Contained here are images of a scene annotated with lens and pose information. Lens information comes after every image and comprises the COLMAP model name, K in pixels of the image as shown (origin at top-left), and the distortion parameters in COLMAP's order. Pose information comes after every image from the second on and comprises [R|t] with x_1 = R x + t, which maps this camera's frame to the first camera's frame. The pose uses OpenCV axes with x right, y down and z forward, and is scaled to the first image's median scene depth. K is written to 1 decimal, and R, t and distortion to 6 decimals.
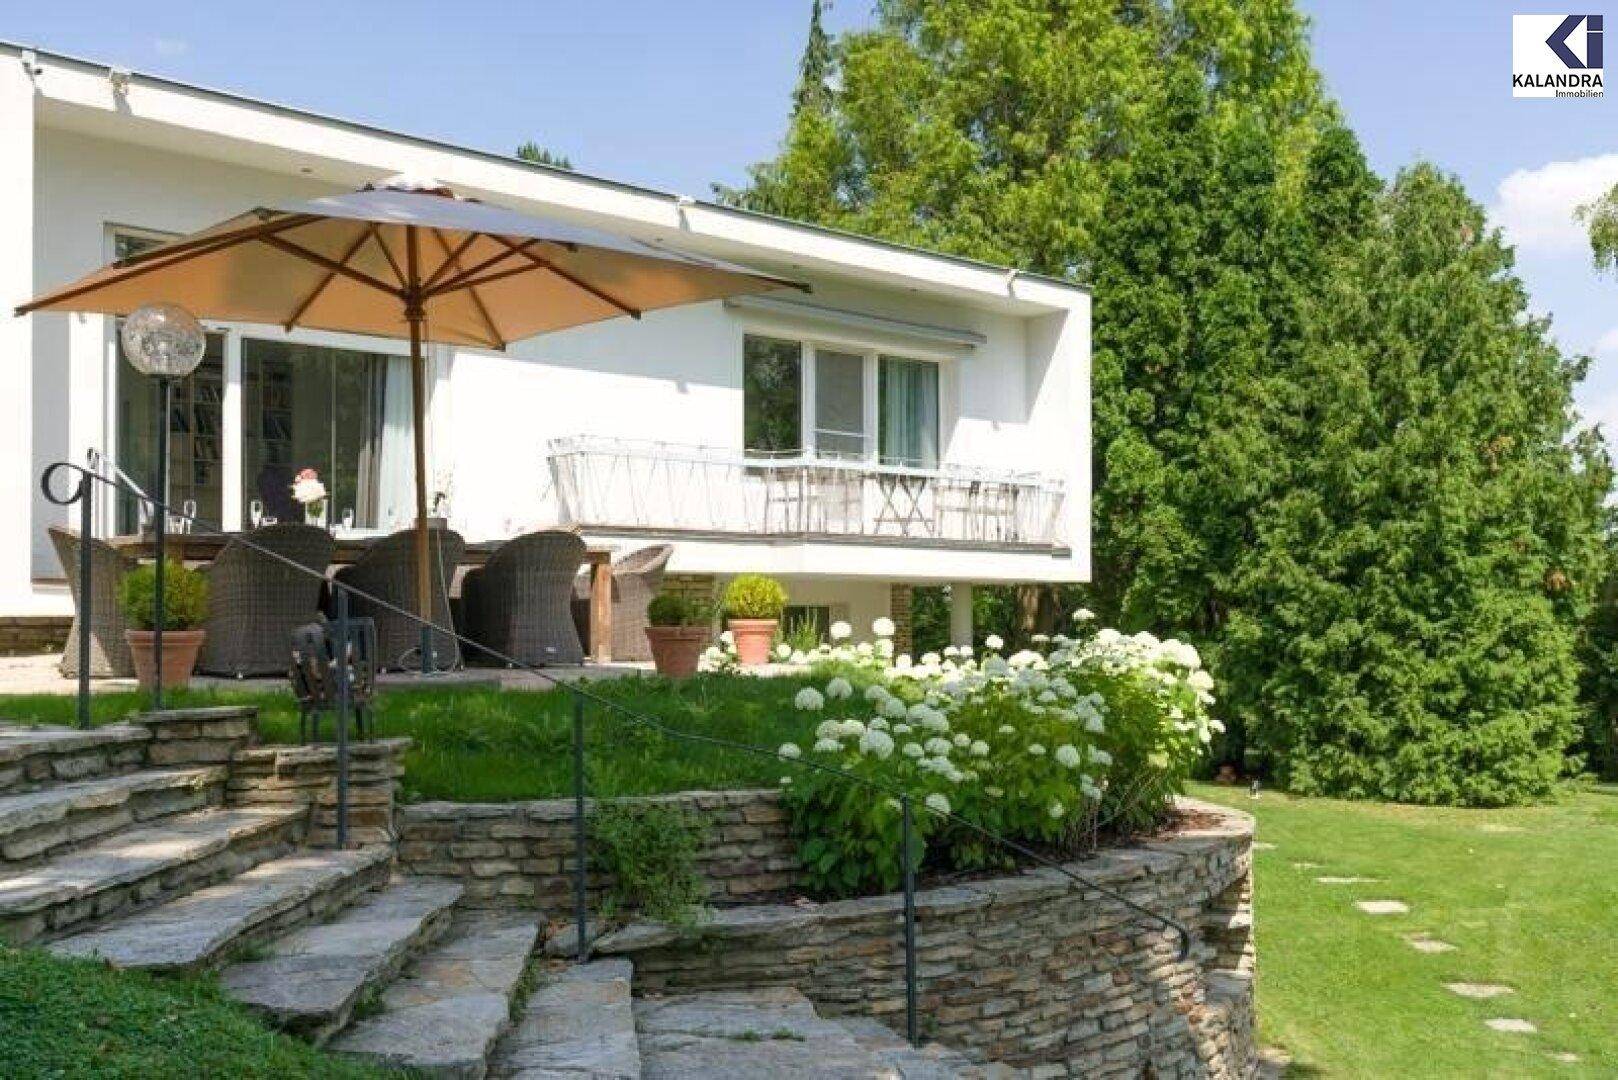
lens RADIAL K [[1534.2, 0, 809.6], [0, 1534.2, 588.9], [0, 0, 1]] dist [-0.000111, 0.004662]
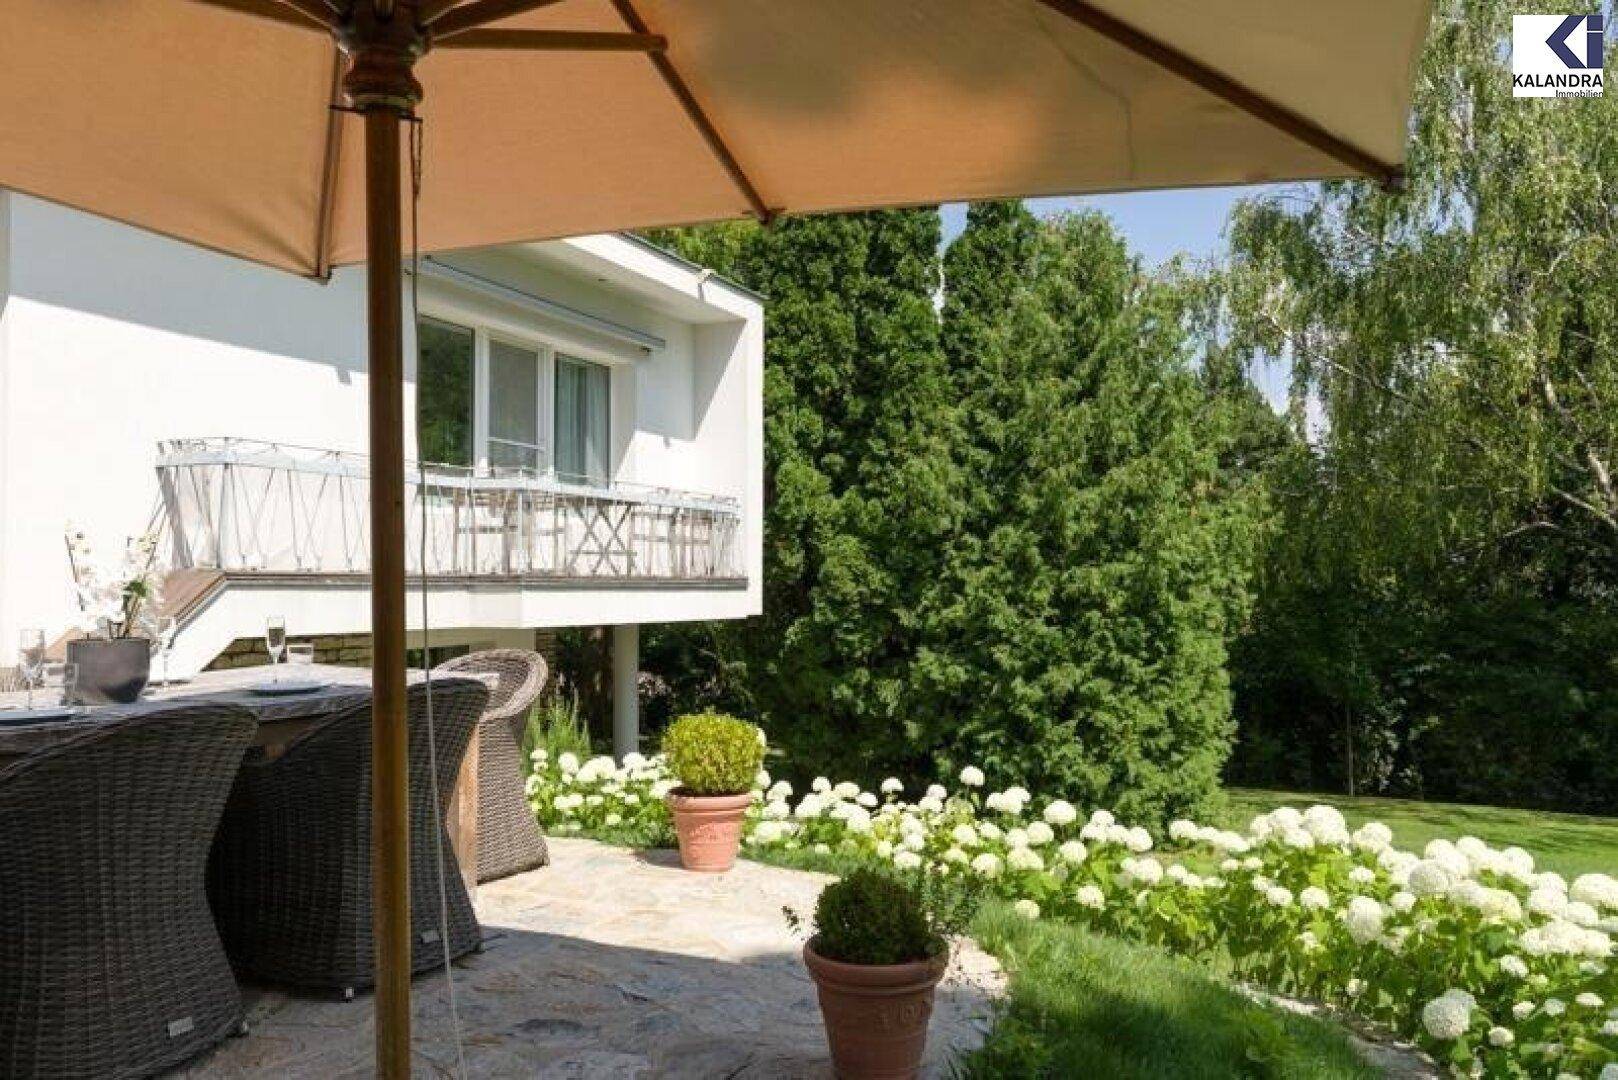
lens RADIAL K [[1262.5, 0, 809.0], [0, 1262.5, 540.0], [0, 0, 1]] dist [0.003054, -0.001188]
pose [[0.909228, 0.016378, 0.415976, -0.116665], [-0.009689, 0.999788, -0.018187, -0.038395], [-0.416185, 0.012506, 0.909194, 0.313528]]
